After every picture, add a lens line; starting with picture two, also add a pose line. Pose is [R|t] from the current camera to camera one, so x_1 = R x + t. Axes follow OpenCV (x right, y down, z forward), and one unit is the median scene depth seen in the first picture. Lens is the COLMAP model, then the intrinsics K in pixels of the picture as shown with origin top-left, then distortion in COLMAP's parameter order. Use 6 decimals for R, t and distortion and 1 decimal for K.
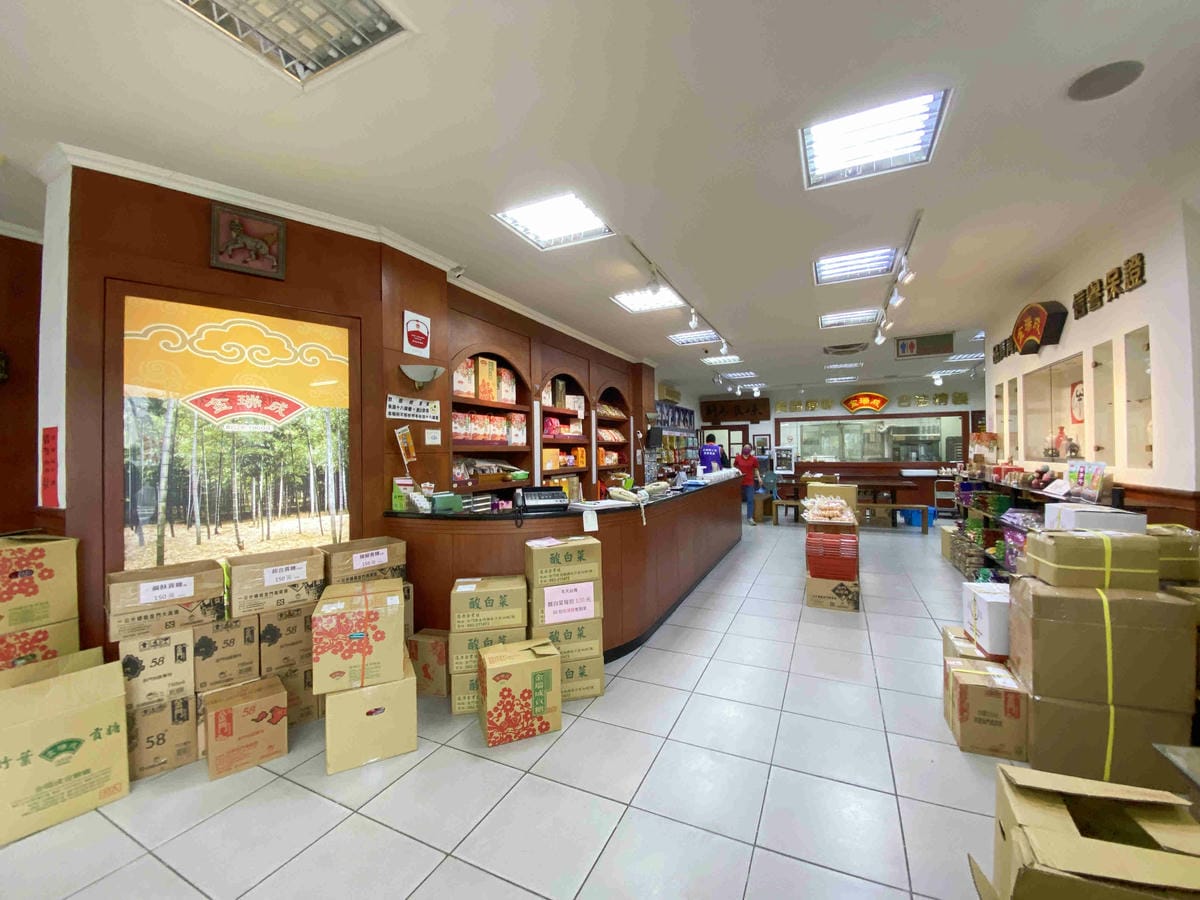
lens RADIAL K [[489.2, 0, 598.7], [0, 489.2, 453.5], [0, 0, 1]] dist [0.052321, -0.033711]
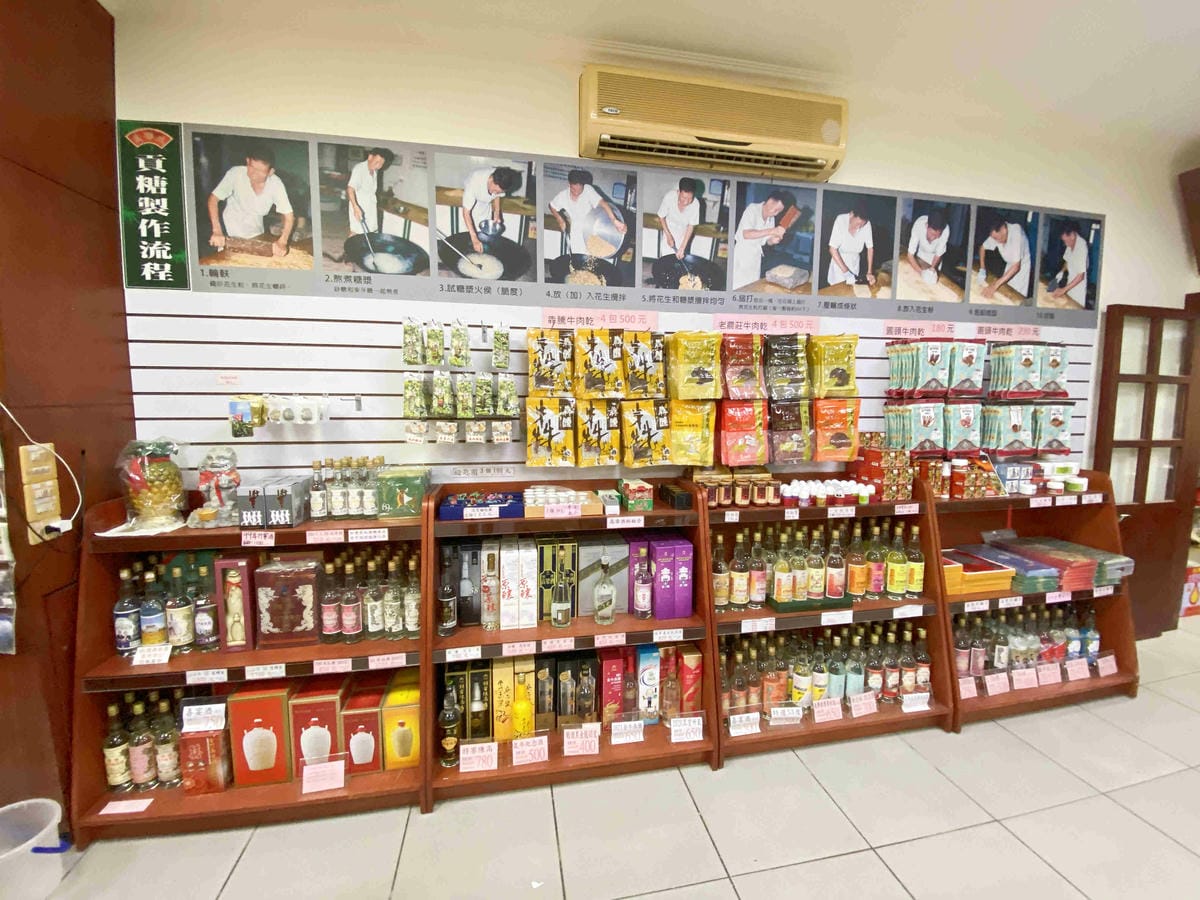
lens RADIAL K [[488.3, 0, 596.9], [0, 488.3, 443.6], [0, 0, 1]] dist [0.015088, -0.018183]
pose [[0.598384, 0.097588, -0.795244, 0.247427], [-0.014406, 0.993705, 0.111102, -0.011361], [0.801080, -0.055026, 0.596023, 0.723574]]
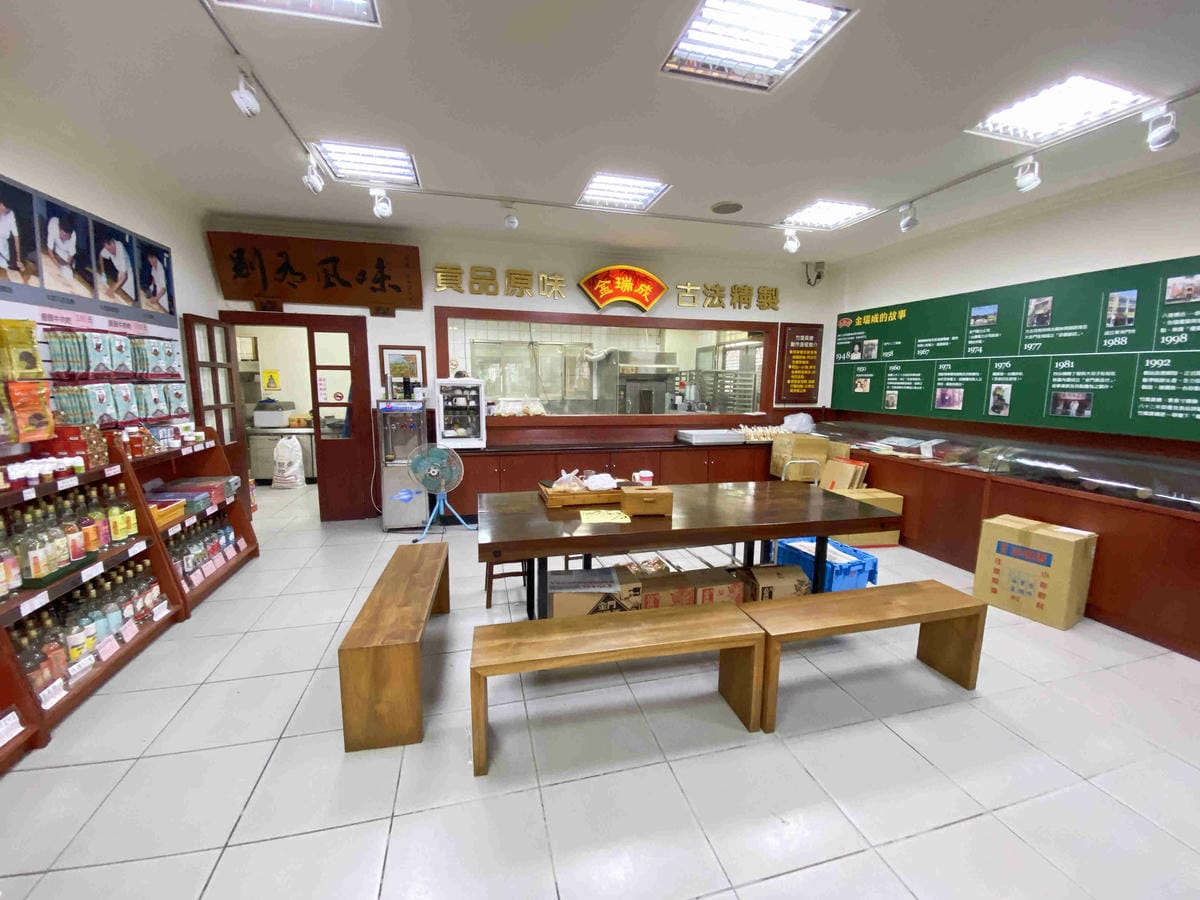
lens RADIAL K [[489.2, 0, 598.7], [0, 489.2, 453.5], [0, 0, 1]] dist [0.052321, -0.033711]
pose [[0.760836, -0.075532, 0.644534, 0.195961], [-0.019561, 0.990083, 0.139118, -0.012211], [-0.648650, -0.118454, 0.751813, 0.609653]]
